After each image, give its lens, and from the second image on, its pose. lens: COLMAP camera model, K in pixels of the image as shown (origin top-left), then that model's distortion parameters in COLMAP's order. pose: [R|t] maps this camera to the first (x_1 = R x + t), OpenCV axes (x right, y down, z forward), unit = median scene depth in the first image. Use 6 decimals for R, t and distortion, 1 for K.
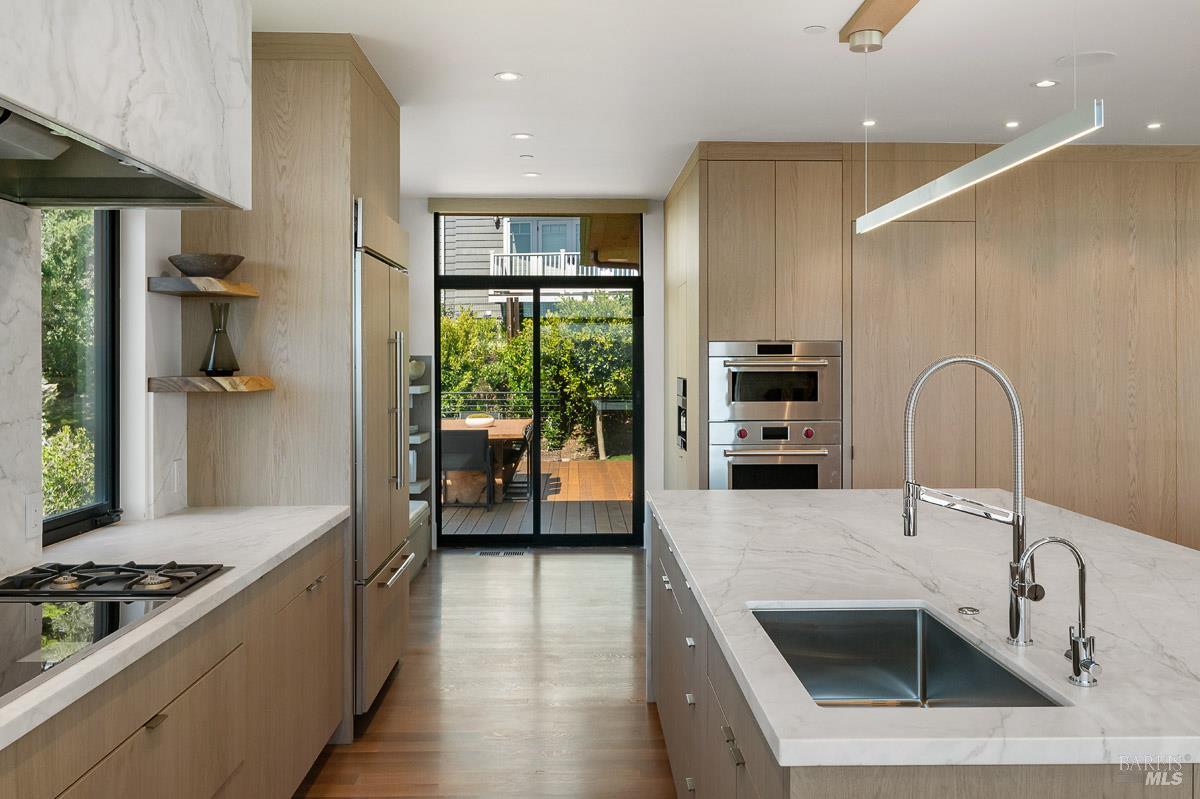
lens RADIAL K [[1013.9, 0, 603.4], [0, 1013.9, 389.3], [0, 0, 1]] dist [-0.007332, 0.012030]
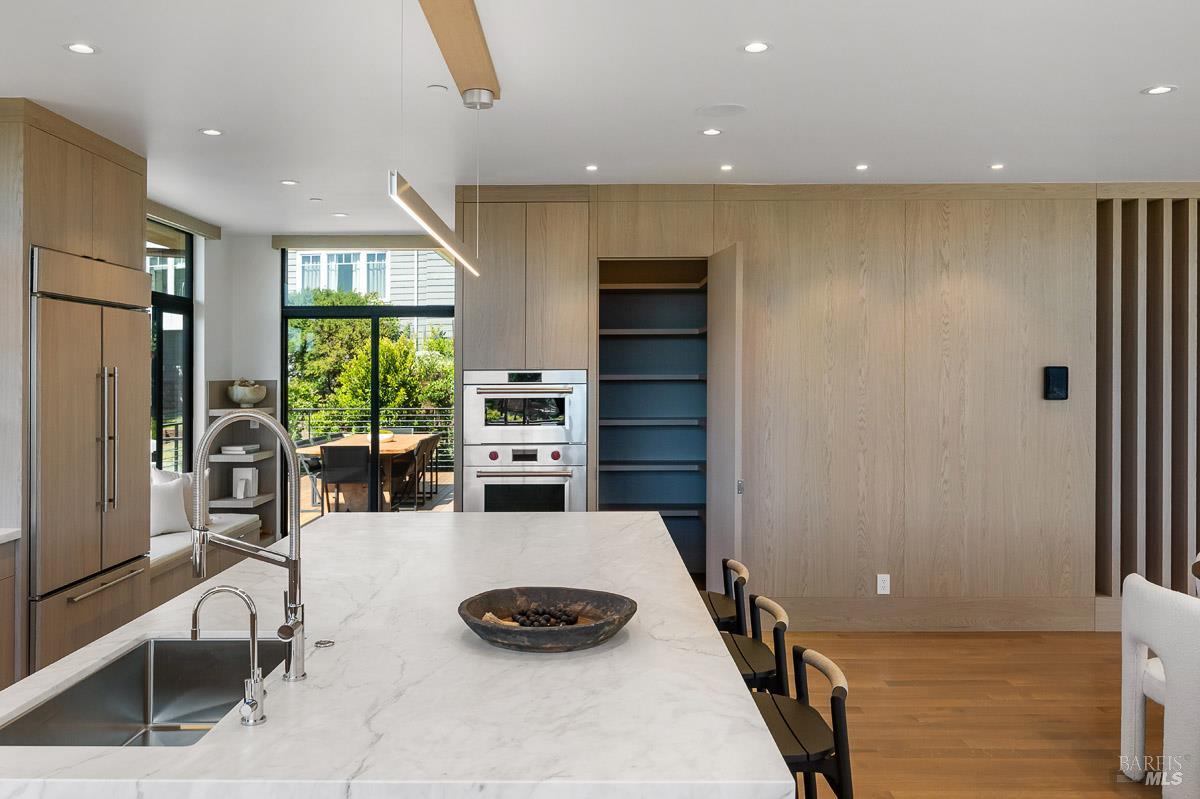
lens RADIAL K [[941.8, 0, 597.8], [0, 941.8, 398.2], [0, 0, 1]] dist [-0.006061, 0.002479]
pose [[0.999437, -0.002509, -0.033459, 0.278449], [0.002505, 0.999997, -0.000155, -0.017014], [0.033459, 0.000071, 0.999440, 0.003703]]
